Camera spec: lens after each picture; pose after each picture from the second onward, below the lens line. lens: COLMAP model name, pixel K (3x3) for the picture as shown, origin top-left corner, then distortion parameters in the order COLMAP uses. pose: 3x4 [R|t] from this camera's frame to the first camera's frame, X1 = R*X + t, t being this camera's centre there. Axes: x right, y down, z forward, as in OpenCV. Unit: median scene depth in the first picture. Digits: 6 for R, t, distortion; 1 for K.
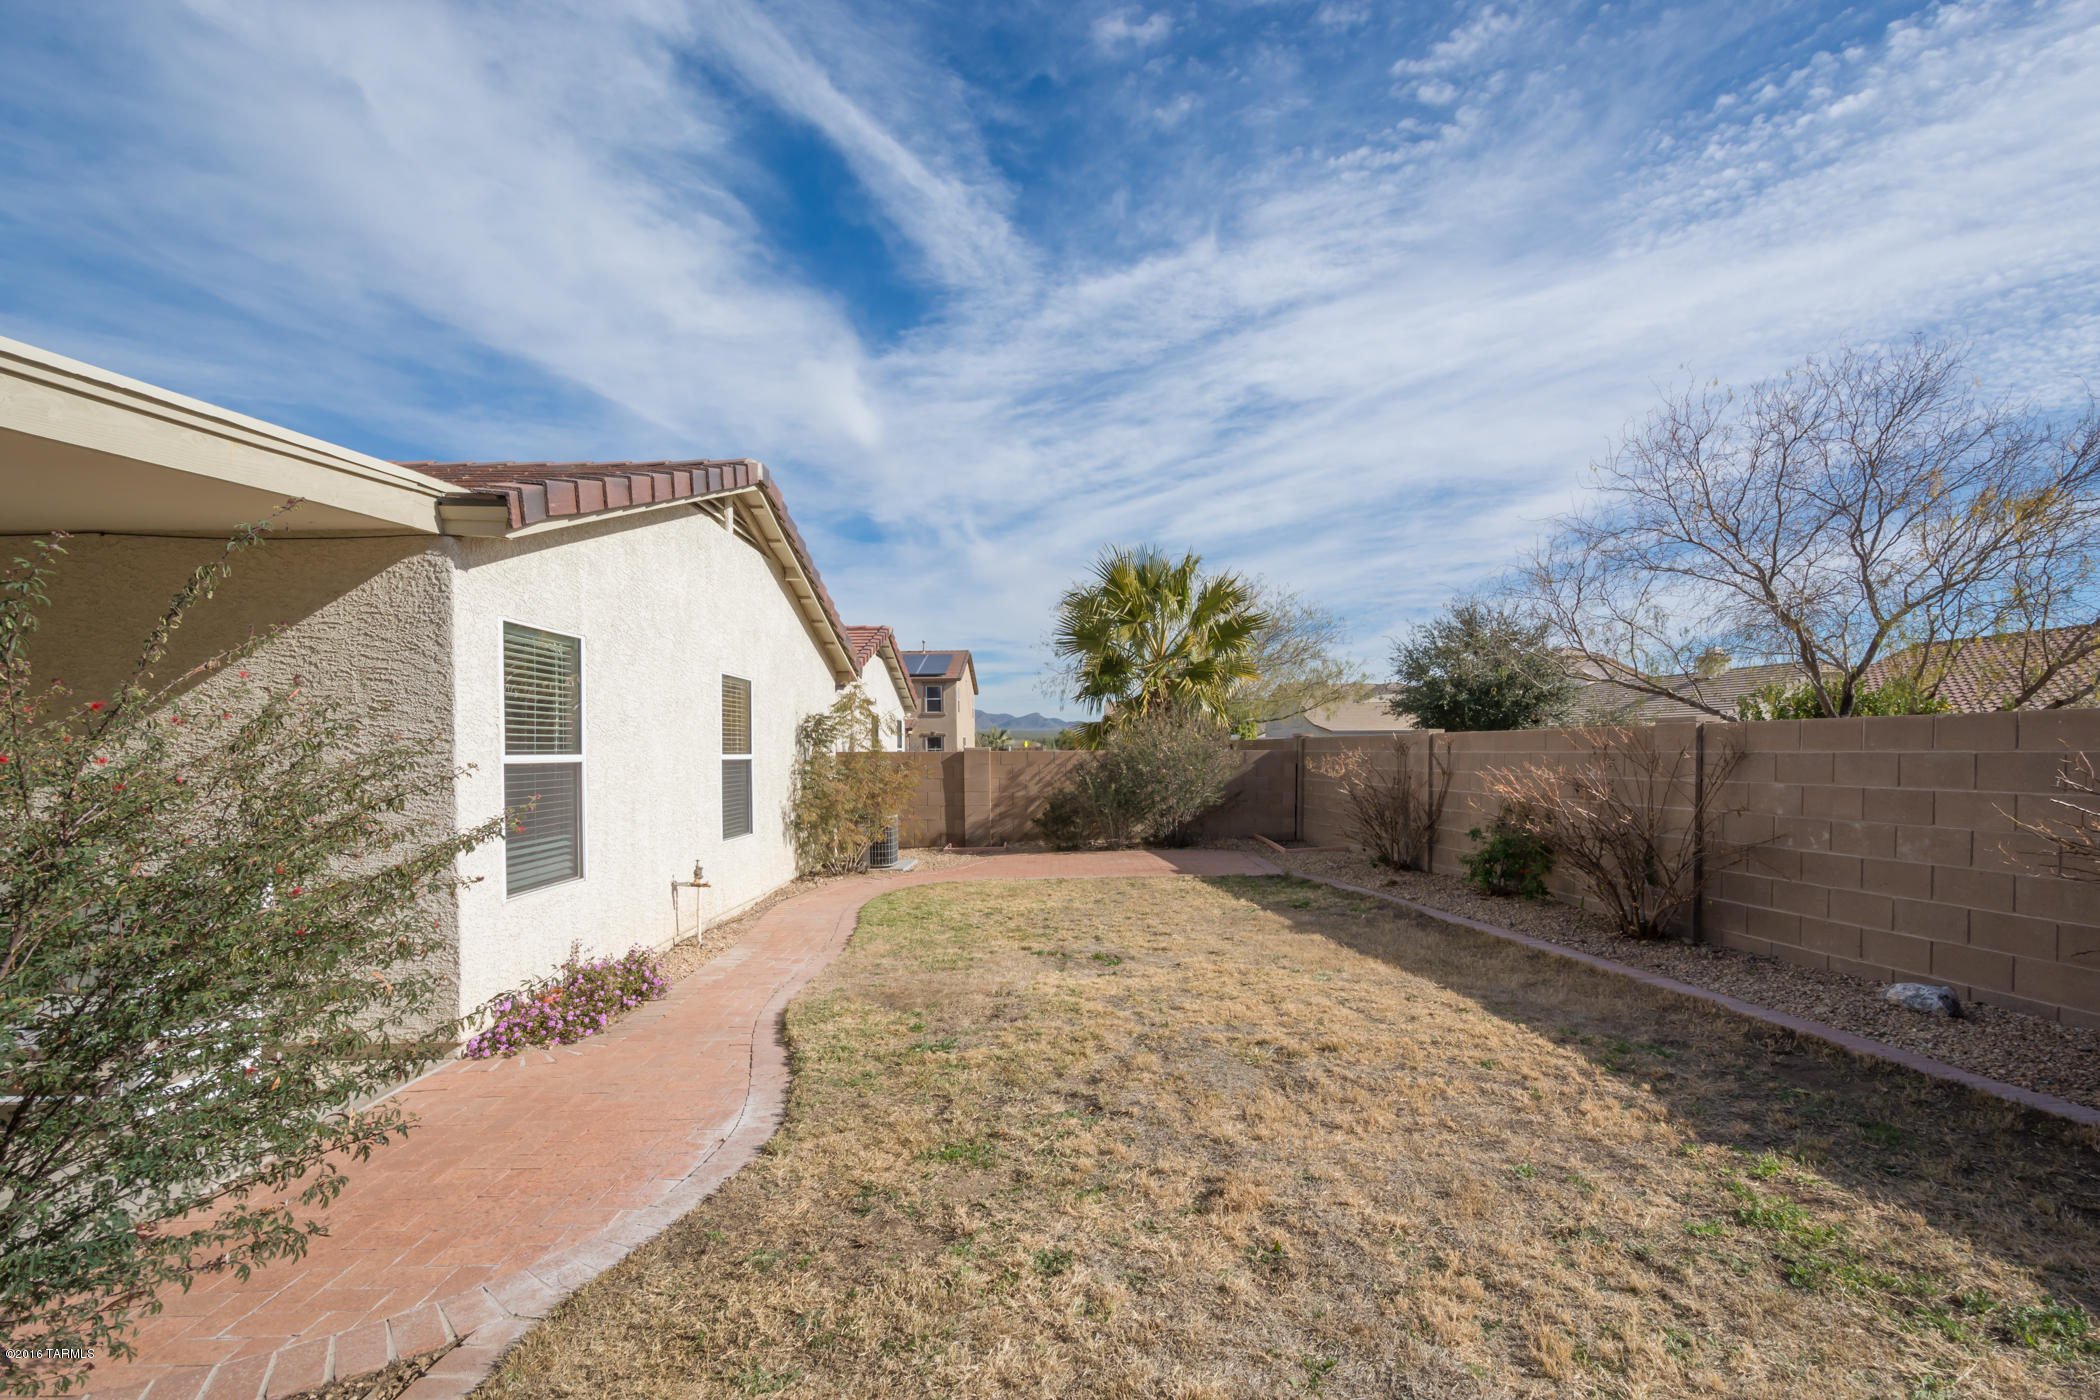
lens RADIAL K [[924.4, 0, 1051.3], [0, 924.4, 767.0], [0, 0, 1]] dist [0.016884, -0.000096]
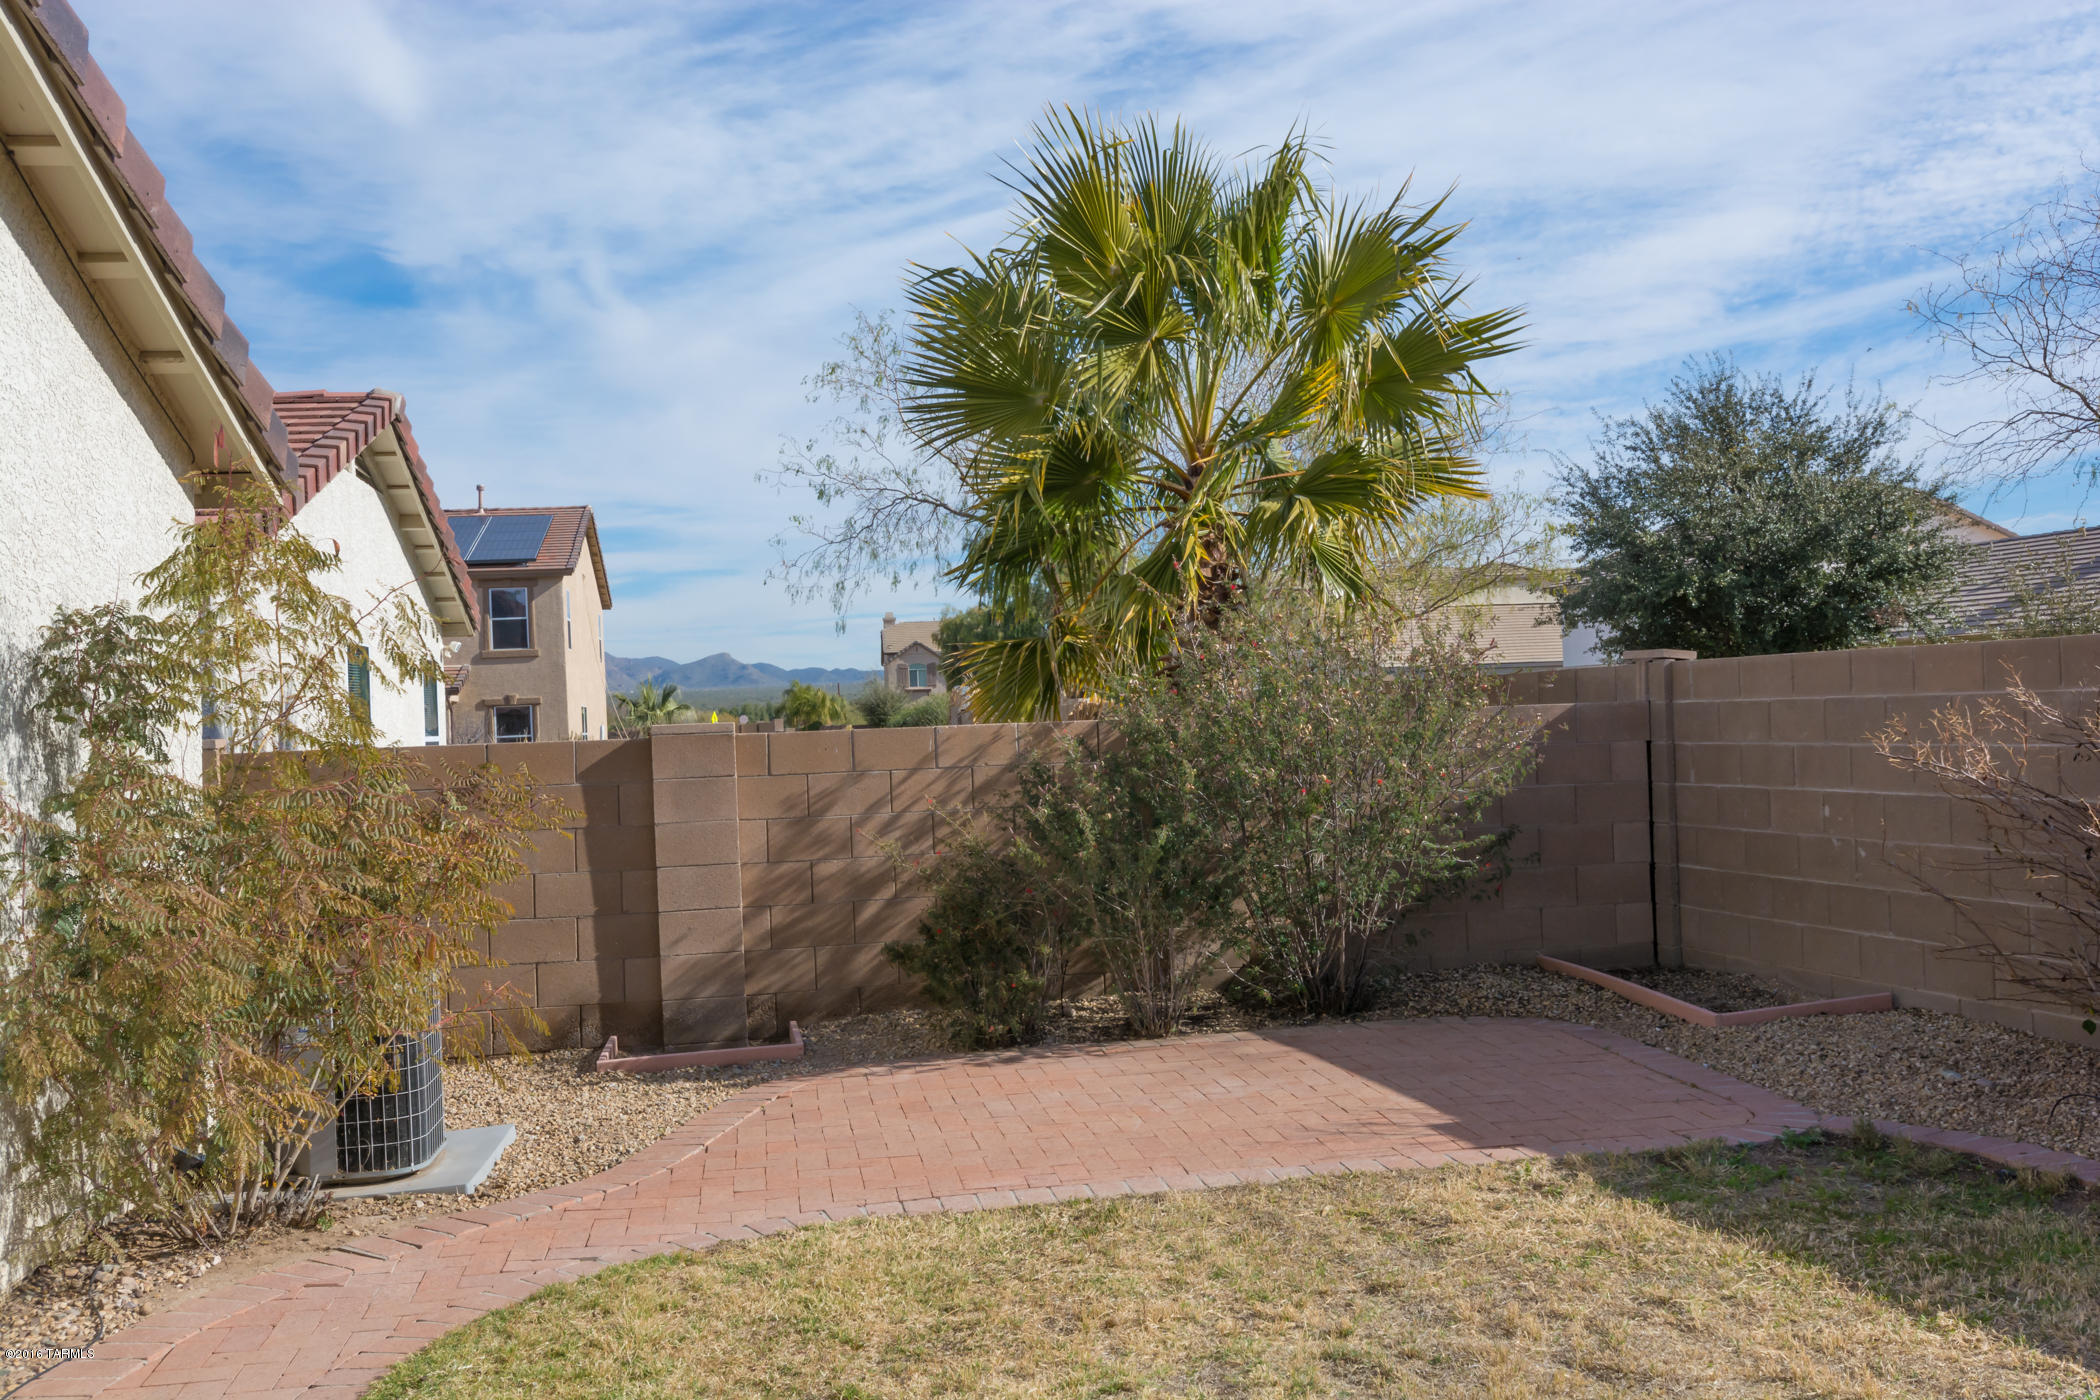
lens RADIAL K [[1986.4, 0, 1050.0], [0, 1986.4, 700.0], [0, 0, 1]] dist [0.014279, -0.001637]
pose [[0.989519, -0.032968, 0.140592, -0.050661], [0.037320, 0.998899, -0.028429, -0.005000], [-0.139500, 0.033378, 0.989659, 0.292956]]
